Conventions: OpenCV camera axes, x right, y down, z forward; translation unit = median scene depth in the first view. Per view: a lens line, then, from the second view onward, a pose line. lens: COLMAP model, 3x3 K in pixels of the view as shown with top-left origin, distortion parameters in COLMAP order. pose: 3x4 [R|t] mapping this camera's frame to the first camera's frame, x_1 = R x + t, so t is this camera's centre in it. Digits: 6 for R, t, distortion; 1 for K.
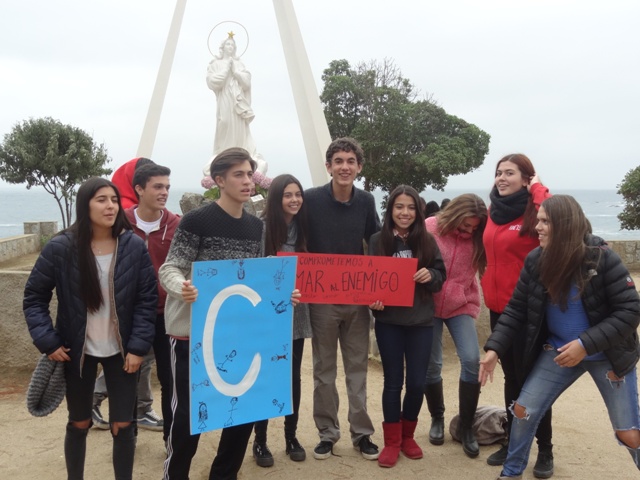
lens RADIAL K [[809.8, 0, 336.7], [0, 809.8, 244.2], [0, 0, 1]] dist [-0.029675, -0.055180]
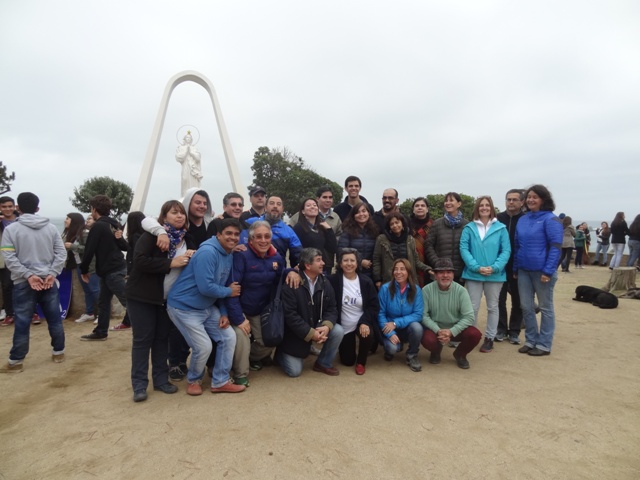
lens RADIAL K [[457.0, 0, 320.0], [0, 457.0, 240.0], [0, 0, 1]] dist [0.006781, 0.001676]
pose [[0.999805, 0.003602, 0.019413, 0.116545], [-0.003133, 0.999703, -0.024150, 0.008829], [-0.019495, 0.024085, 0.999520, -0.035231]]
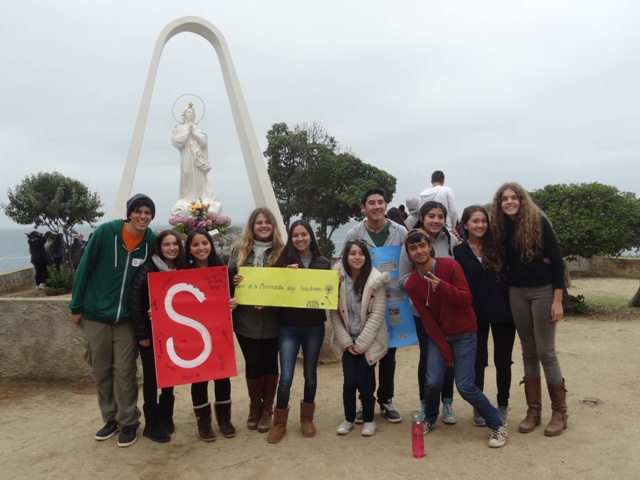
lens RADIAL K [[619.1, 0, 320.0], [0, 619.1, 240.0], [0, 0, 1]] dist [-0.010169, 0.024559]
pose [[0.998503, -0.027177, 0.047469, 0.016713], [0.028958, 0.998887, -0.037241, -0.002392], [-0.046404, 0.038560, 0.998178, 0.016191]]
